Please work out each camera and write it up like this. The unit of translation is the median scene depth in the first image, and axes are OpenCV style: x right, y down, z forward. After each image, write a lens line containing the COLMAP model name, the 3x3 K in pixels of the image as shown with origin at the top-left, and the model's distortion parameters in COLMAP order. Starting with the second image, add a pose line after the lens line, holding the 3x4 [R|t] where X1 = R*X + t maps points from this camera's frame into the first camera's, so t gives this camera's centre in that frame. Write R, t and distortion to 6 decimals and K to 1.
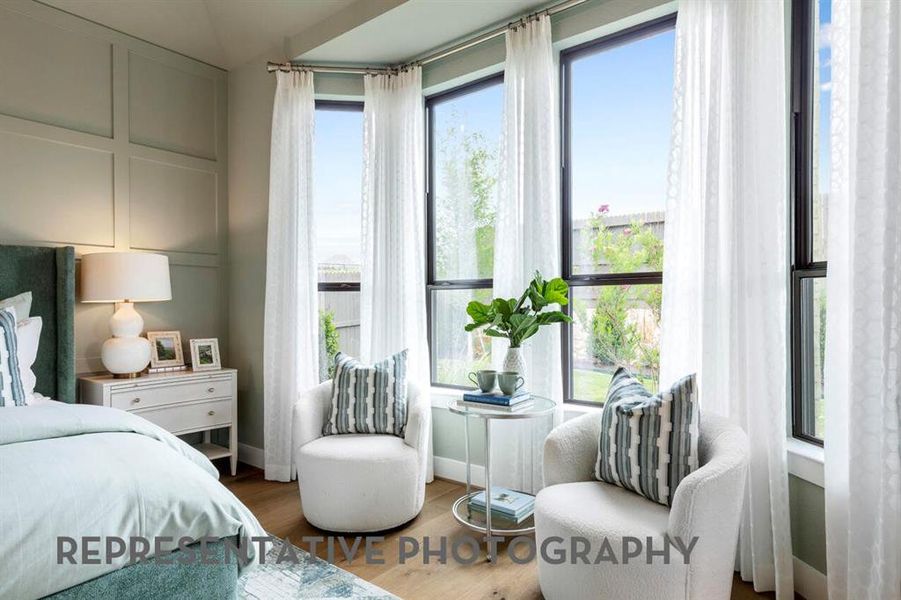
lens RADIAL K [[522.3, 0, 448.6], [0, 522.3, 302.9], [0, 0, 1]] dist [0.003937, 0.001724]
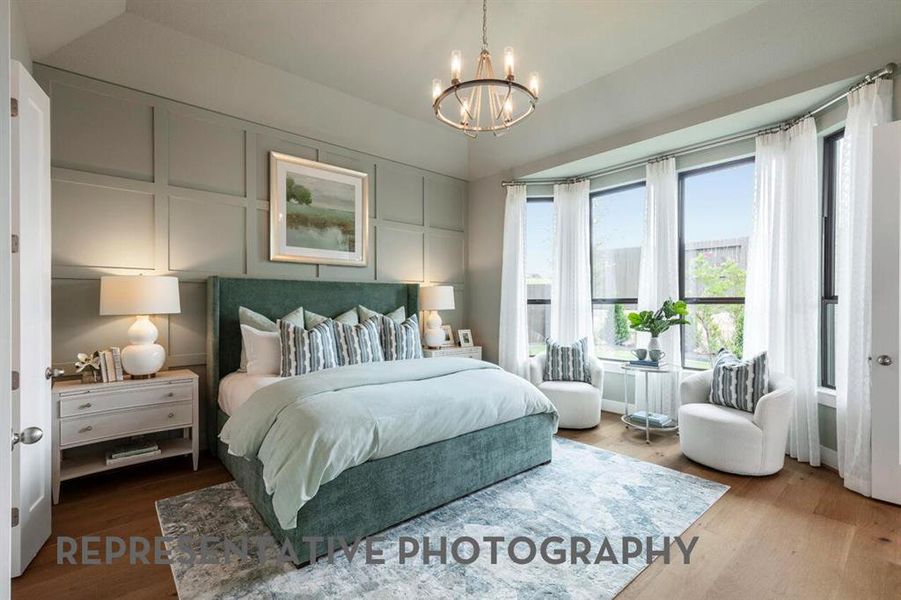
lens RADIAL K [[405.1, 0, 452.6], [0, 405.1, 305.8], [0, 0, 1]] dist [0.001257, -0.000454]
pose [[0.983581, 0.005785, -0.180377, -0.346369], [-0.004619, 0.999966, 0.006882, -0.036987], [0.180410, -0.005936, 0.983574, -0.600950]]
